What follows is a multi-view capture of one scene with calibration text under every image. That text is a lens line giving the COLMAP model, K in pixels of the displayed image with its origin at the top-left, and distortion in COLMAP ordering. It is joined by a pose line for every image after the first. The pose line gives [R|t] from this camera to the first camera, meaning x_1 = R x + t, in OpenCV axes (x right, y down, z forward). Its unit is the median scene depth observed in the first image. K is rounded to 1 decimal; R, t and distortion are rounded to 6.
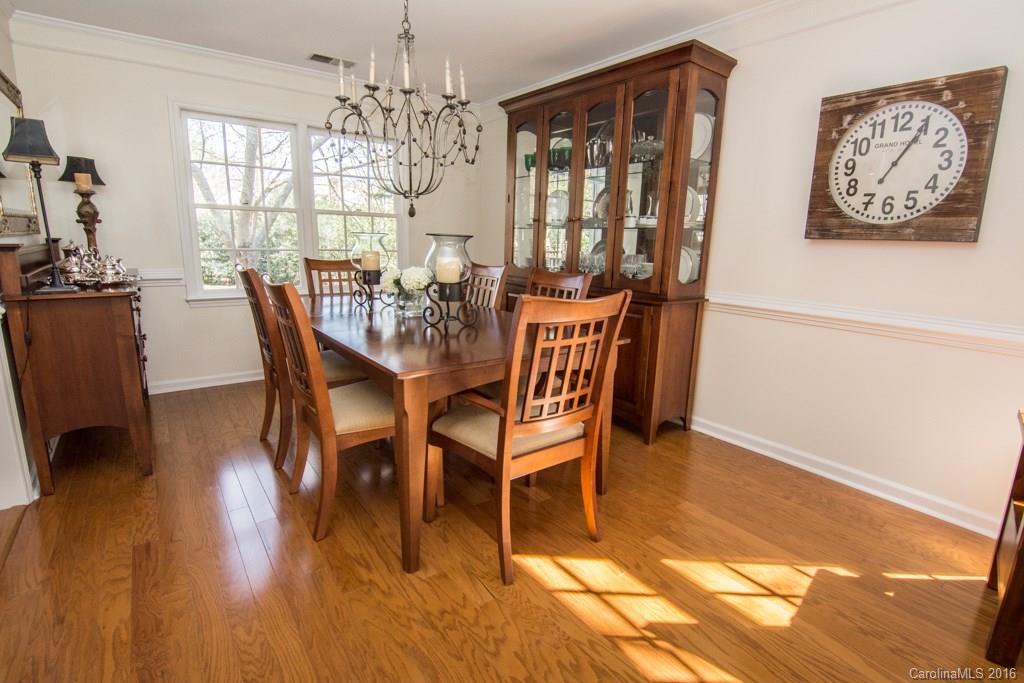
lens RADIAL K [[496.7, 0, 518.4], [0, 496.7, 341.8], [0, 0, 1]] dist [-0.005115, -0.009724]
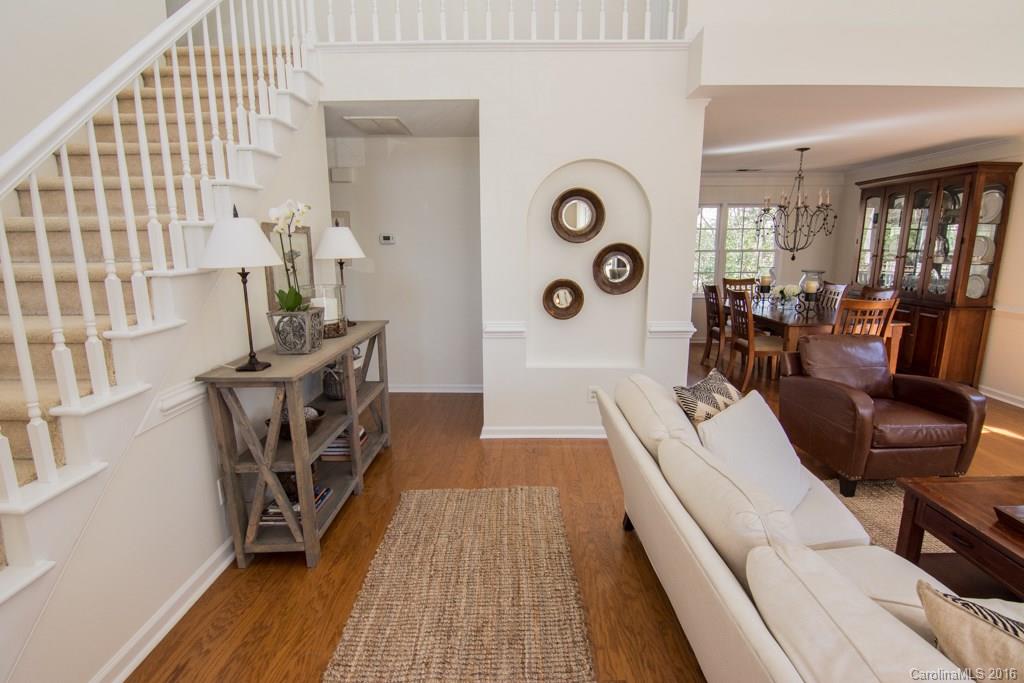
lens RADIAL K [[496.7, 0, 518.4], [0, 496.7, 341.8], [0, 0, 1]] dist [-0.005115, -0.009724]
pose [[0.790957, 0.087265, -0.605617, 0.174370], [-0.098441, 0.995033, 0.014810, 0.183487], [0.603901, 0.047903, 0.795618, -1.447759]]
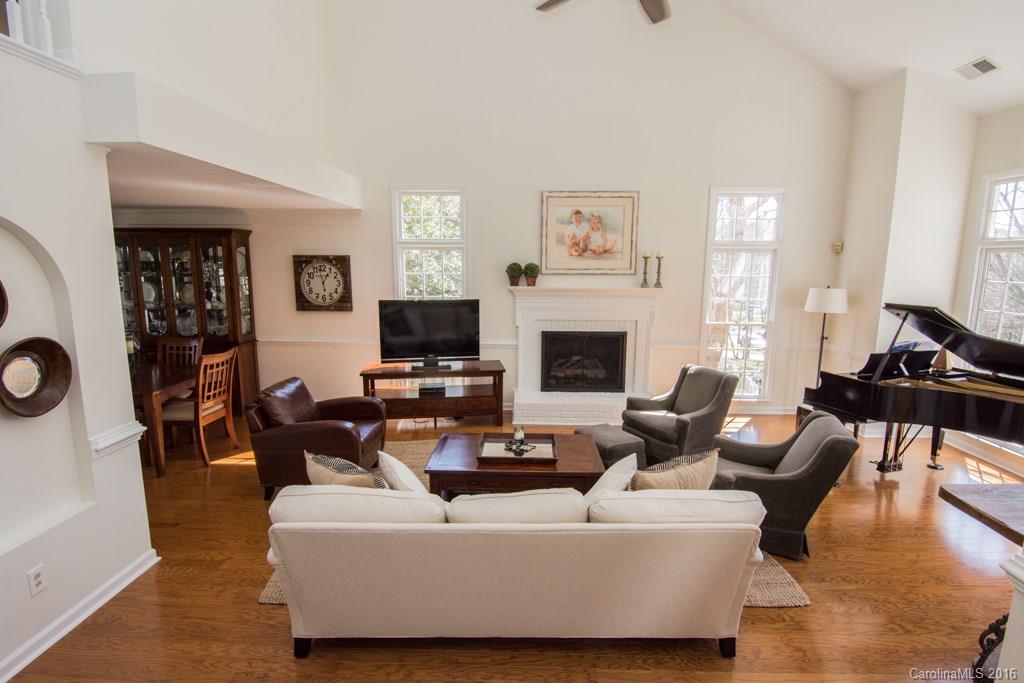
lens RADIAL K [[496.7, 0, 518.4], [0, 496.7, 341.8], [0, 0, 1]] dist [-0.005115, -0.009724]
pose [[0.617320, -0.151850, 0.771918, -0.673705], [0.172387, 0.983459, 0.055603, -0.010724], [-0.767593, 0.098744, 0.633286, -1.408224]]
